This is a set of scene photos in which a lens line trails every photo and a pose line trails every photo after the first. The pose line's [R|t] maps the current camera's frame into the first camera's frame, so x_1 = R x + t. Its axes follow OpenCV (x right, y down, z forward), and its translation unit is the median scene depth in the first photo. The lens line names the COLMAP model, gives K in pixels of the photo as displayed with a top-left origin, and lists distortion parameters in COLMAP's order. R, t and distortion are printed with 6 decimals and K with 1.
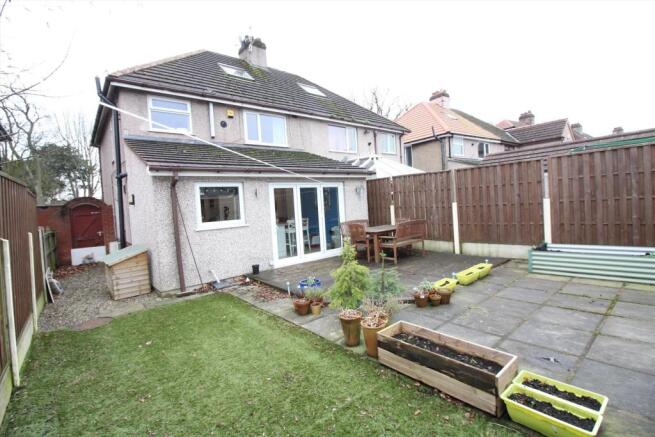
lens RADIAL K [[333.1, 0, 328.7], [0, 333.1, 208.5], [0, 0, 1]] dist [0.000159, -0.000235]
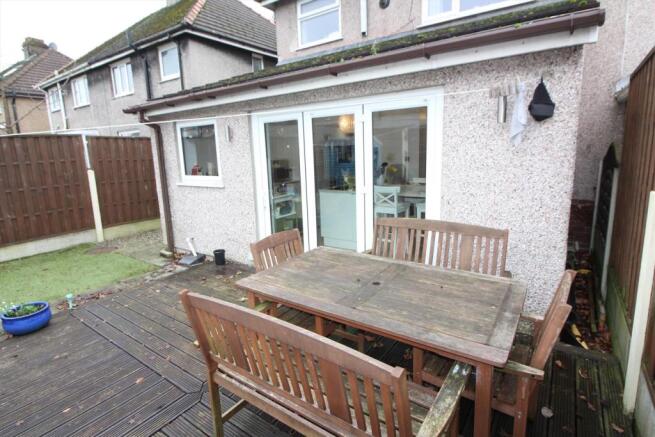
lens RADIAL K [[333.1, 0, 328.7], [0, 333.1, 208.5], [0, 0, 1]] dist [0.000159, -0.000235]
pose [[0.289586, 0.218668, -0.931839, 0.385453], [0.014779, 0.972416, 0.232783, -0.049654], [0.957038, -0.081183, 0.278367, 0.944893]]
